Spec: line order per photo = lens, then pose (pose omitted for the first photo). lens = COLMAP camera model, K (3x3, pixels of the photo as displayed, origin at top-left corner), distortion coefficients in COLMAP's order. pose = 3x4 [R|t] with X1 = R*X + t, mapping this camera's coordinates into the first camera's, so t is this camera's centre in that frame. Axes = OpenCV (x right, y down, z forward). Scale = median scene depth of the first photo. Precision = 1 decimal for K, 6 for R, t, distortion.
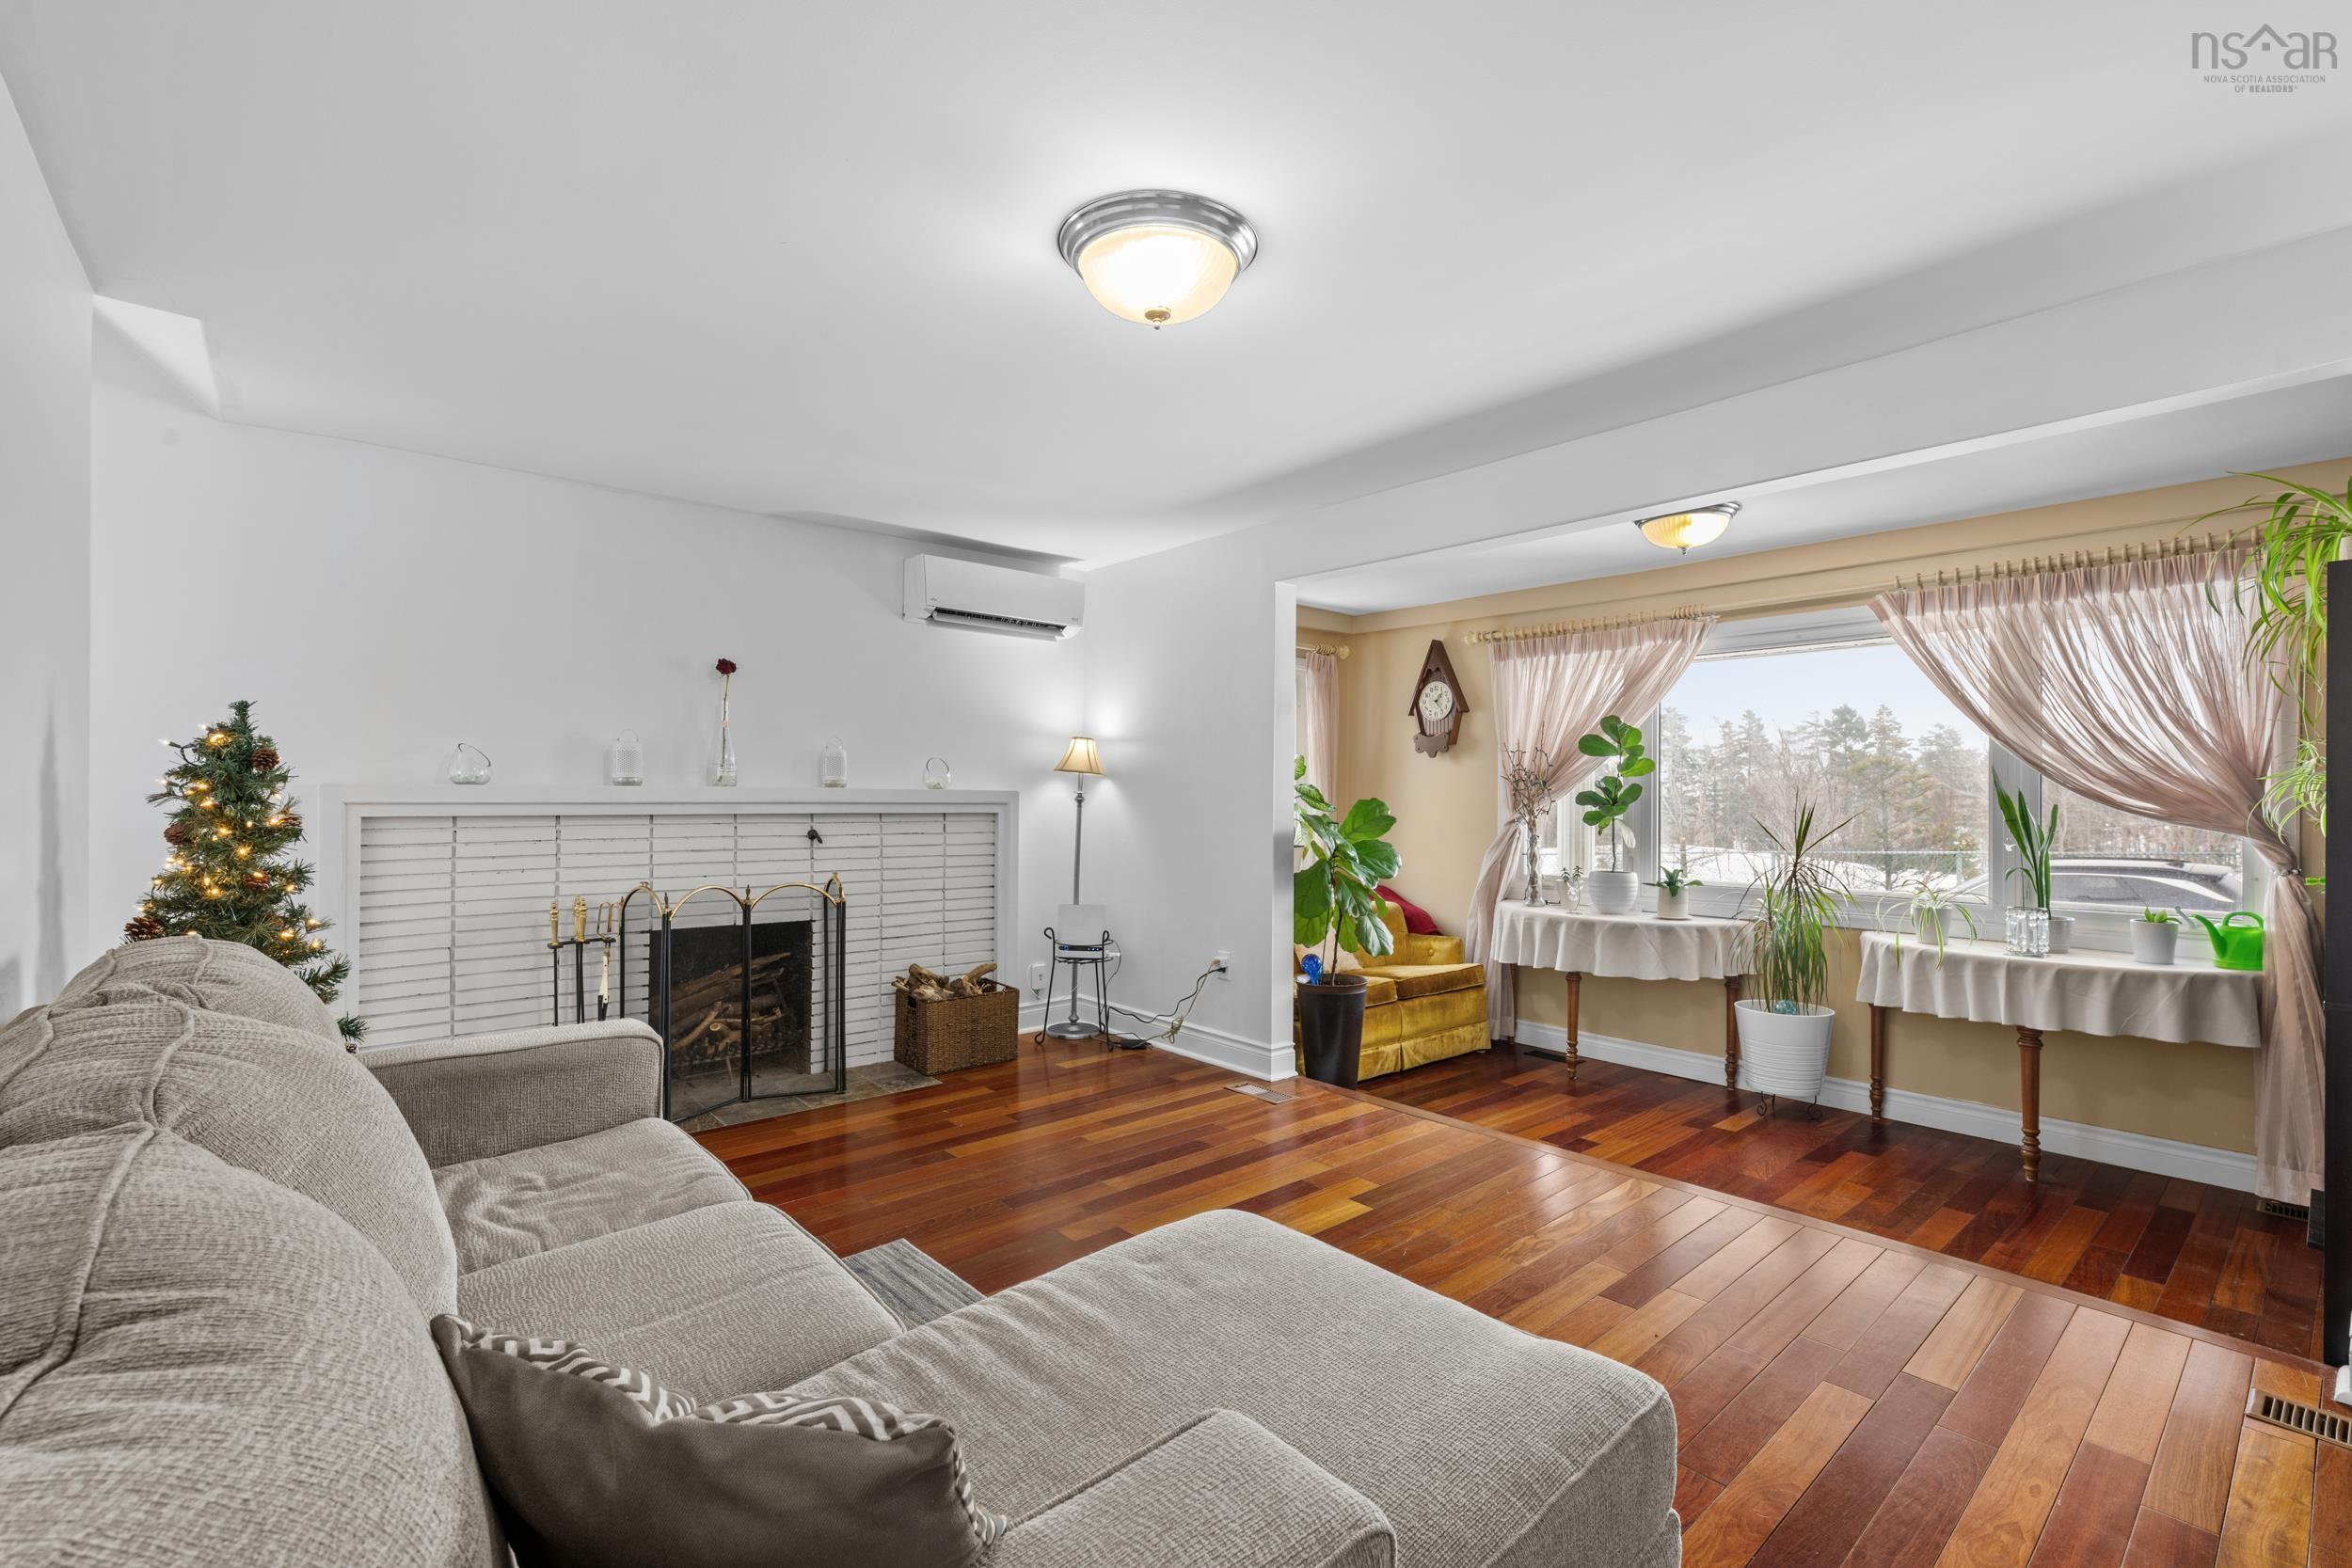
lens RADIAL K [[1039.6, 0, 1180.2], [0, 1039.6, 794.4], [0, 0, 1]] dist [-0.001965, 0.000177]
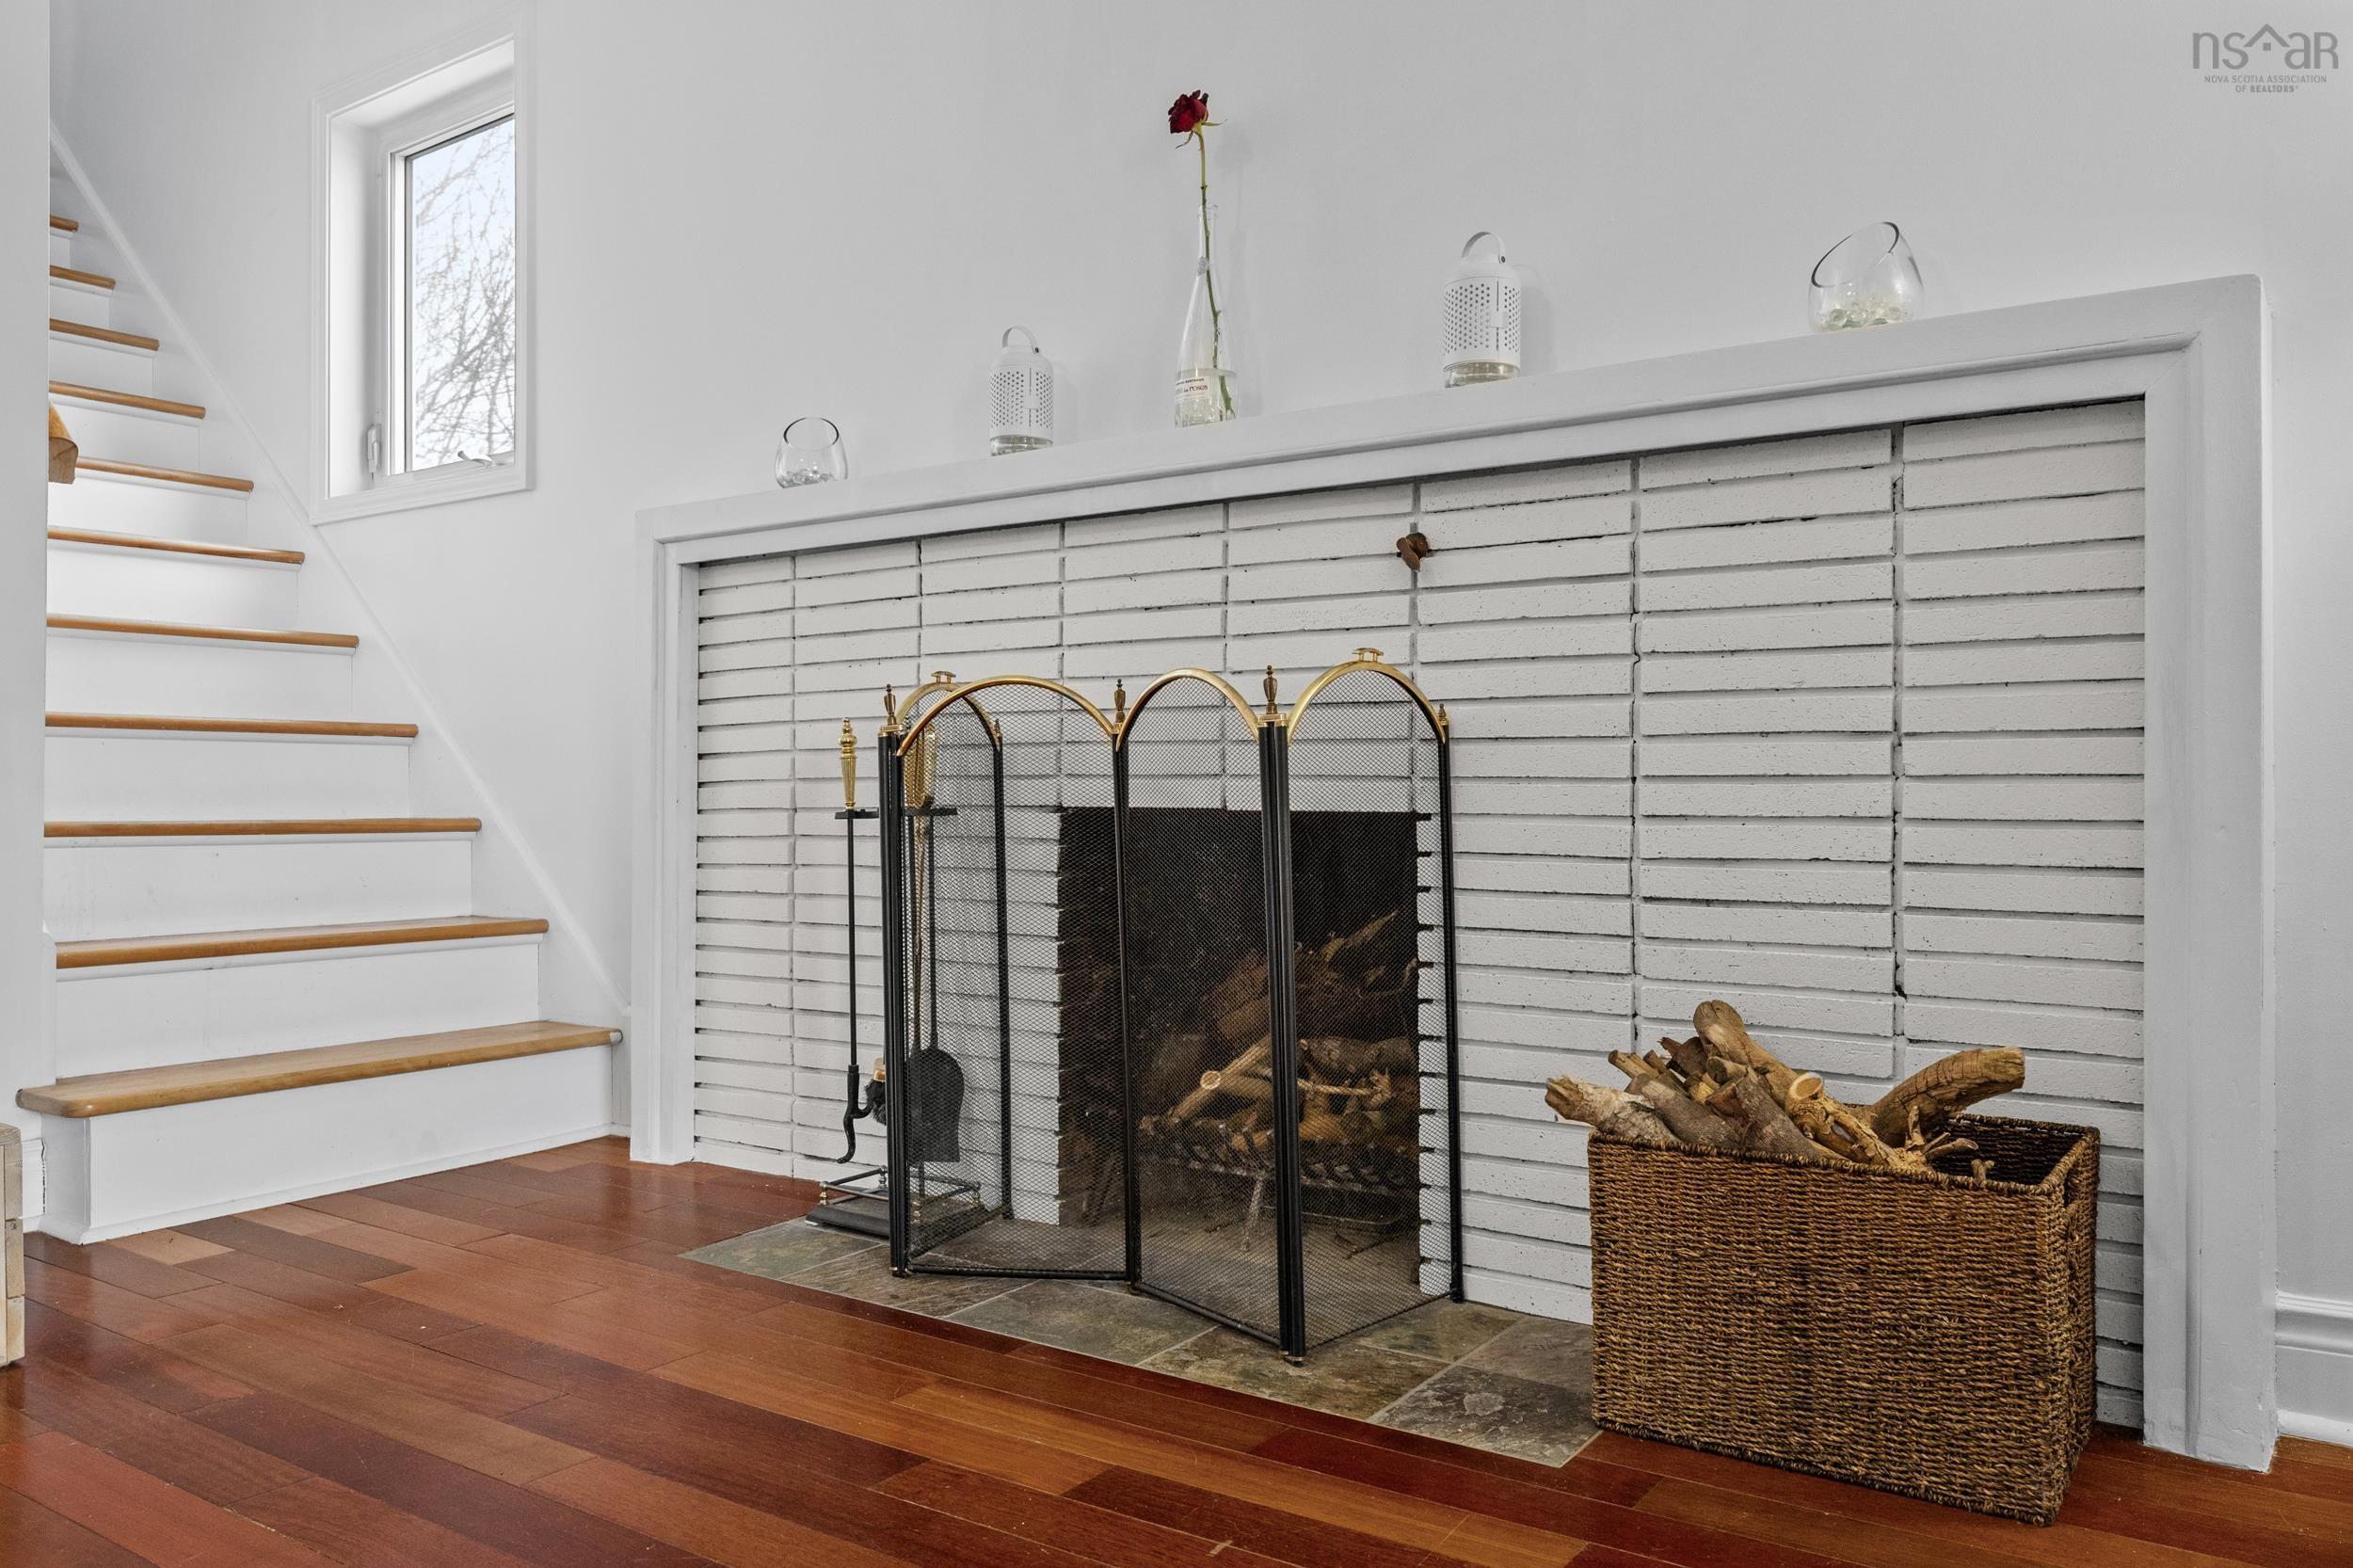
lens RADIAL K [[1711.7, 0, 1175.4], [0, 1711.7, 784.4], [0, 0, 1]] dist [-0.005140, -0.001402]
pose [[0.237635, -0.011207, -0.971290, 0.141258], [0.001038, 0.999936, -0.011284, 0.114934], [0.971354, 0.001673, 0.237631, 0.780998]]
